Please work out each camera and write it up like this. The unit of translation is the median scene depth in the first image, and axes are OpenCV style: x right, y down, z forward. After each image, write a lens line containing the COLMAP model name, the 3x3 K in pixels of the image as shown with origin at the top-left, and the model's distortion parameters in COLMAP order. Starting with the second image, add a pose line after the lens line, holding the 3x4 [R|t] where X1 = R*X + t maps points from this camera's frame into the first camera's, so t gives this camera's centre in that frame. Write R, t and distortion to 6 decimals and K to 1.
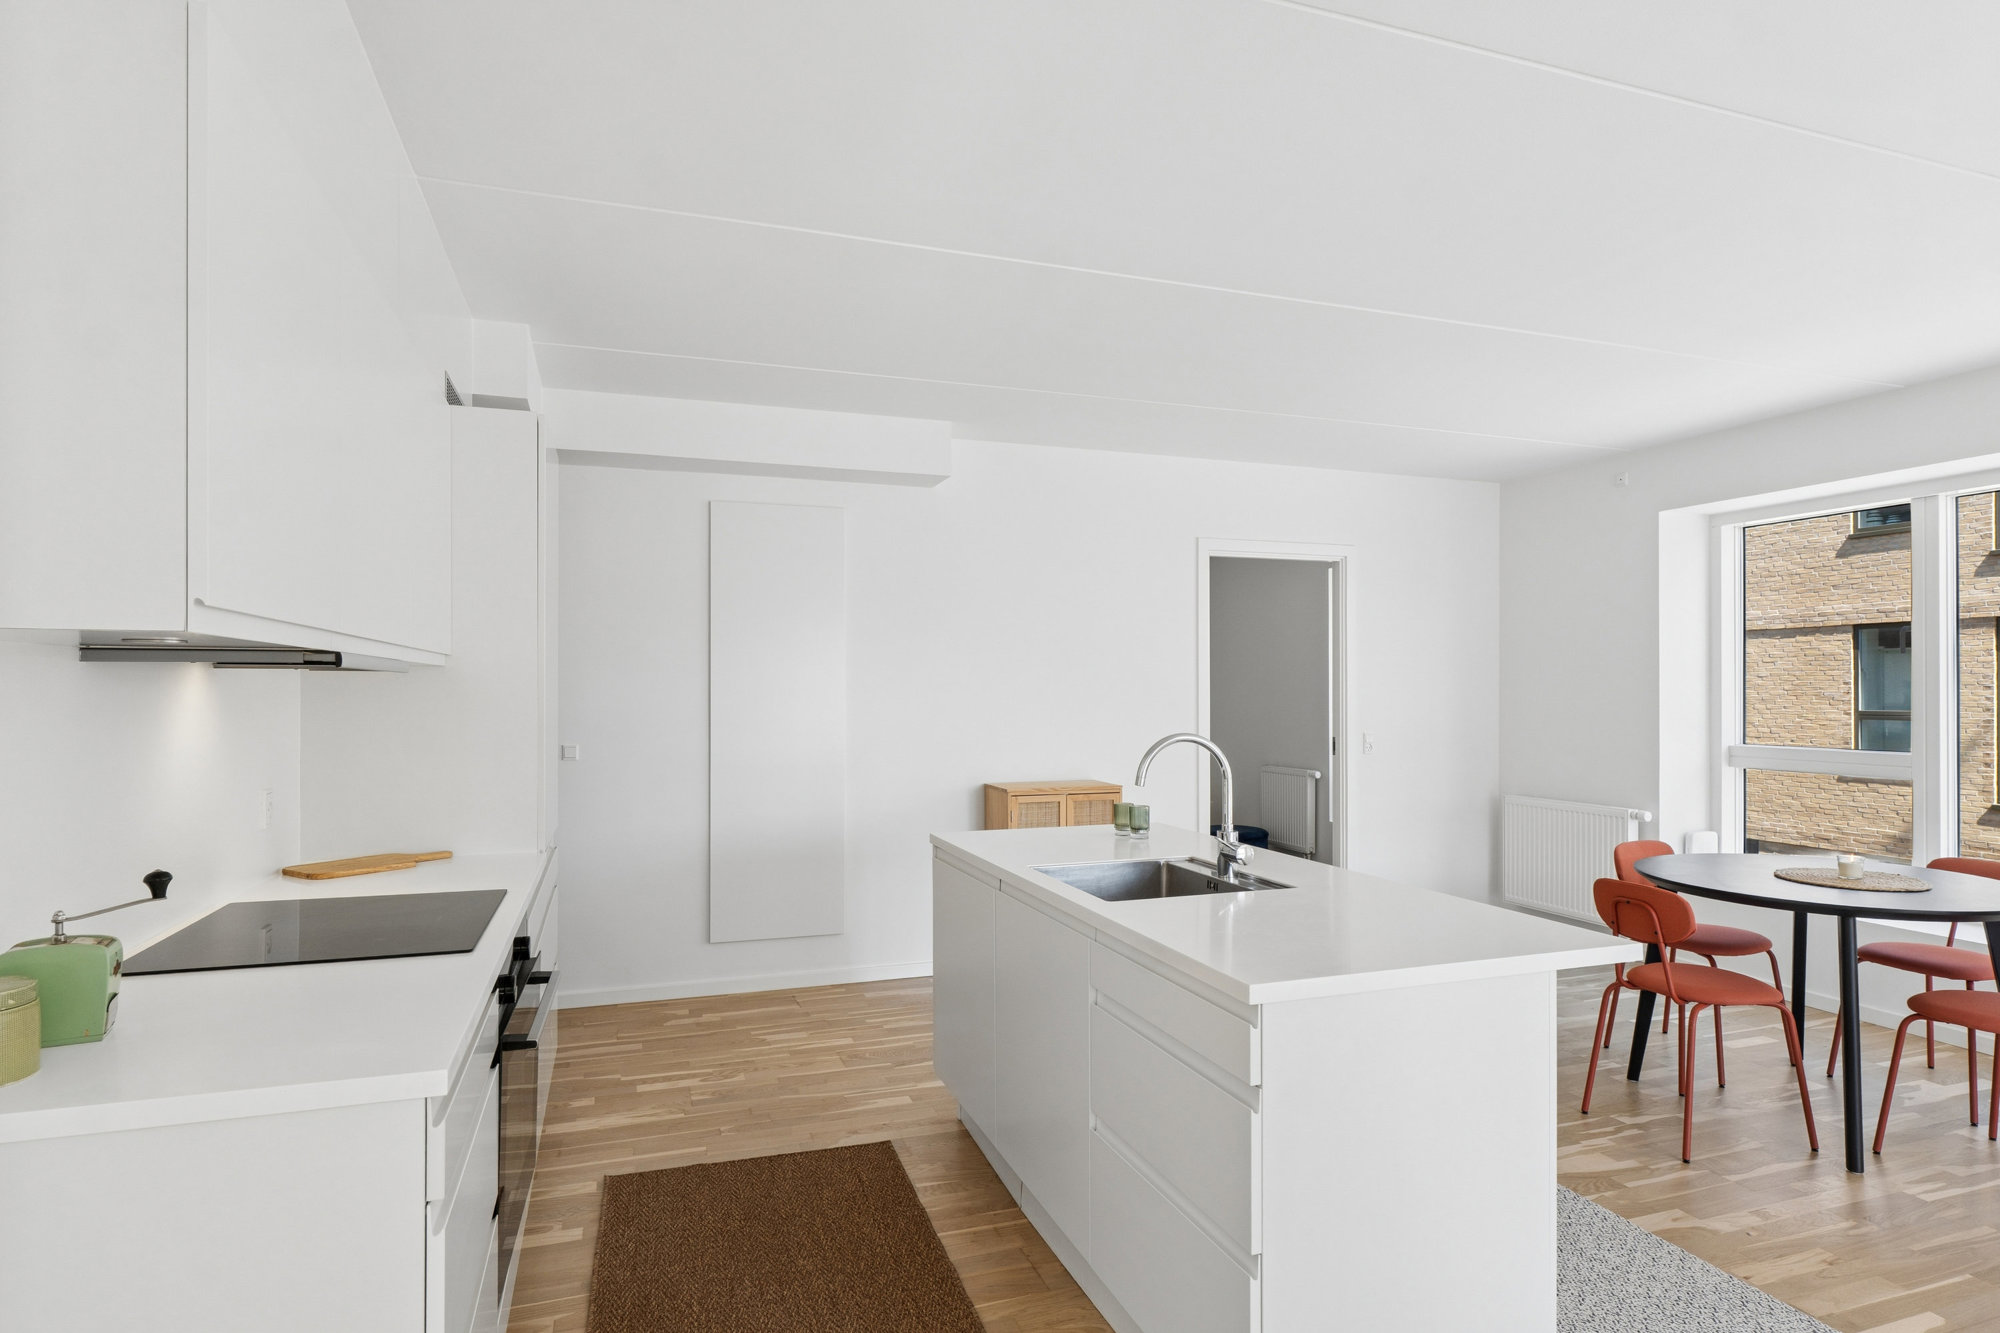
lens RADIAL K [[1078.9, 0, 999.6], [0, 1078.9, 677.5], [0, 0, 1]] dist [0.006475, 0.000332]
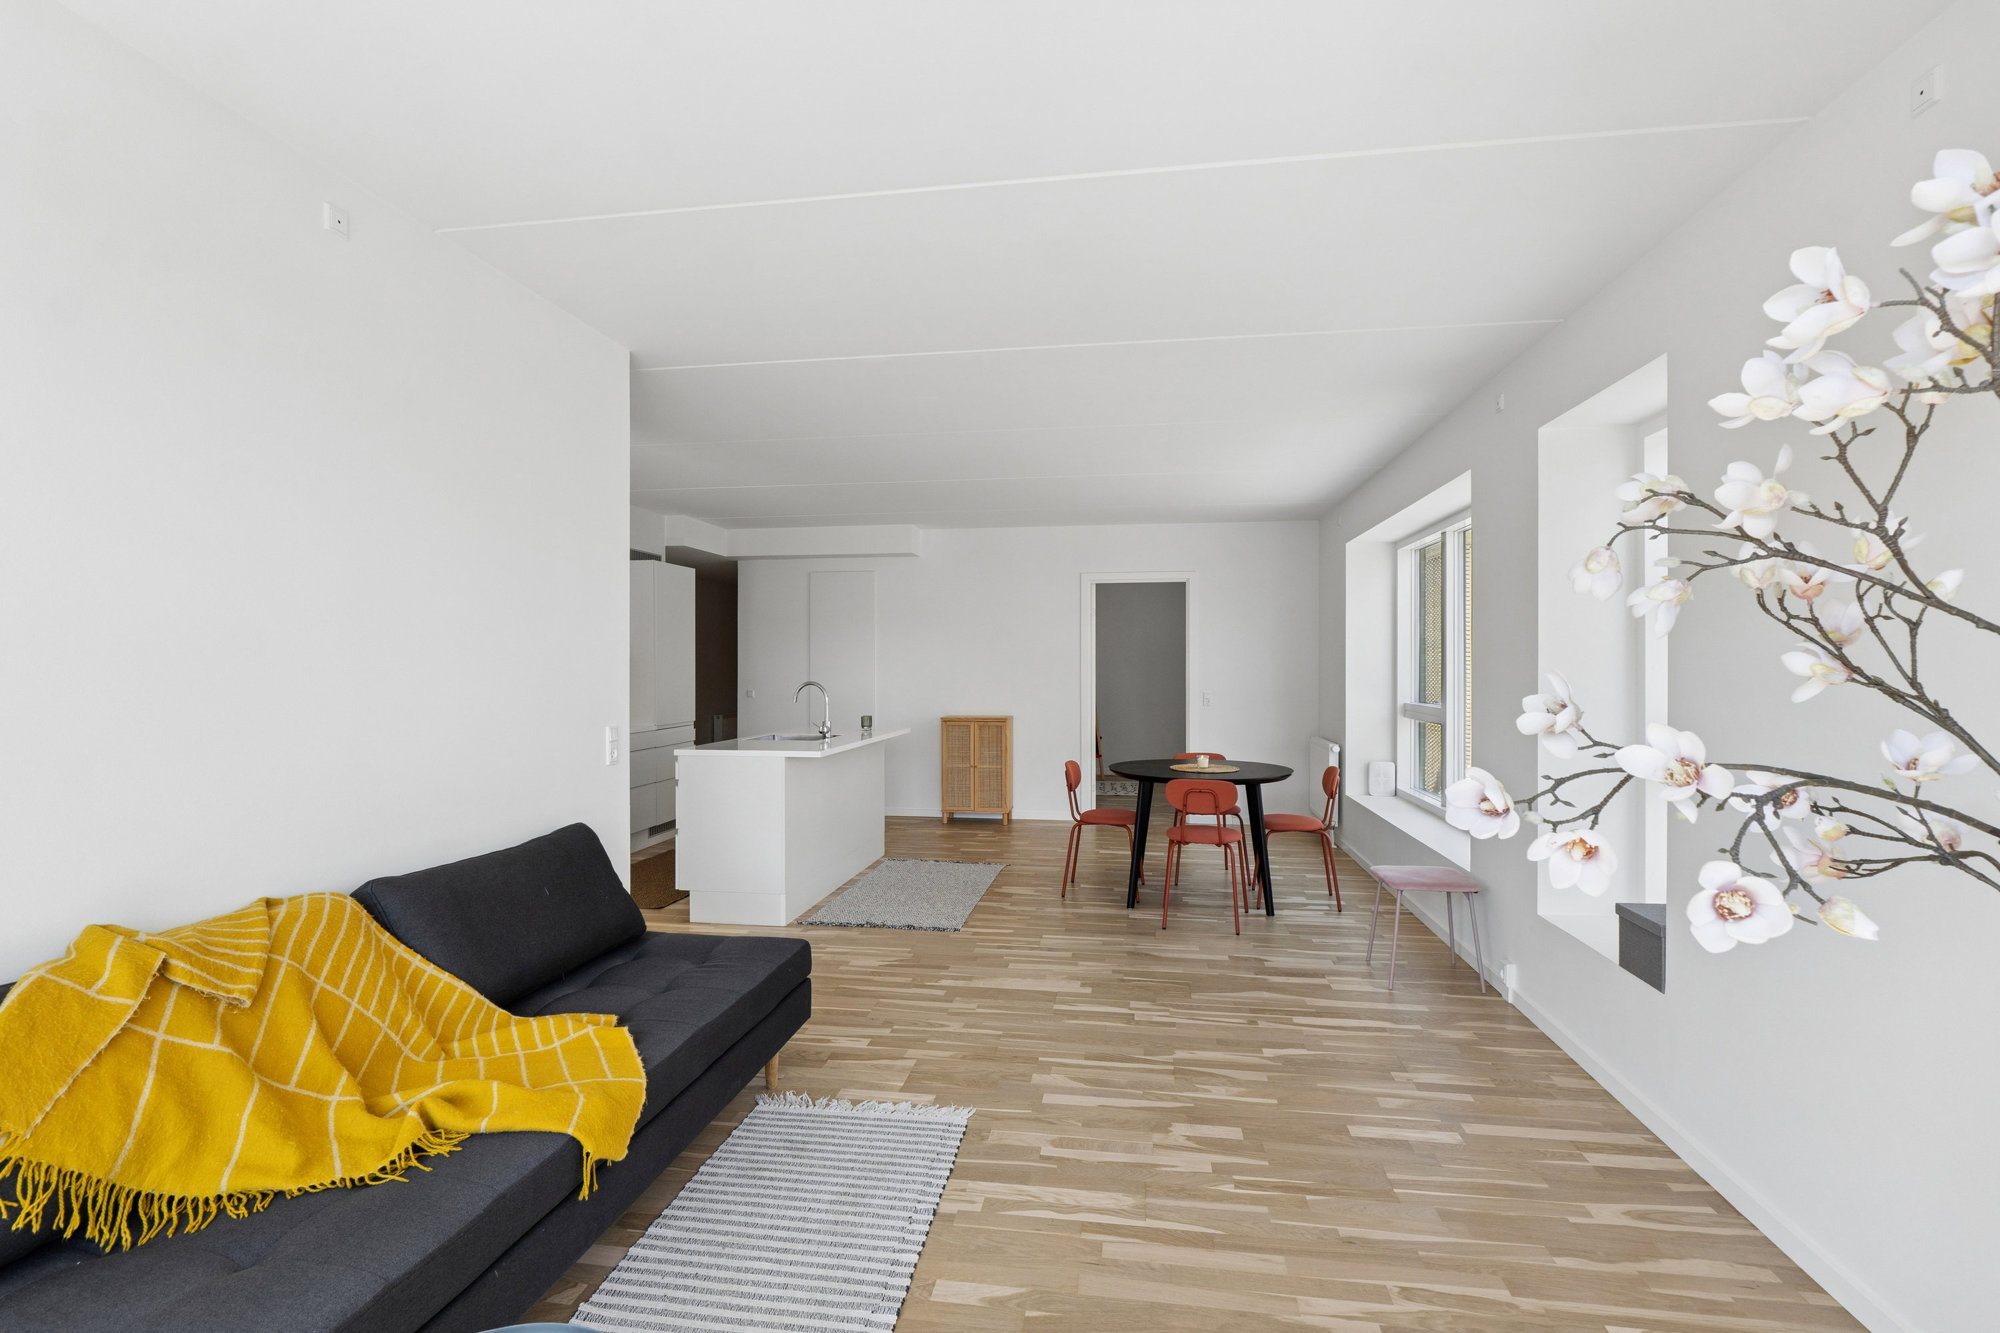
lens RADIAL K [[908.7, 0, 1005.5], [0, 908.7, 666.8], [0, 0, 1]] dist [-0.001063, -0.000071]
pose [[0.883857, -0.001627, -0.467753, 0.856456], [0.005258, 0.999965, 0.006456, 0.005152], [0.467727, -0.008166, 0.883835, -0.349769]]
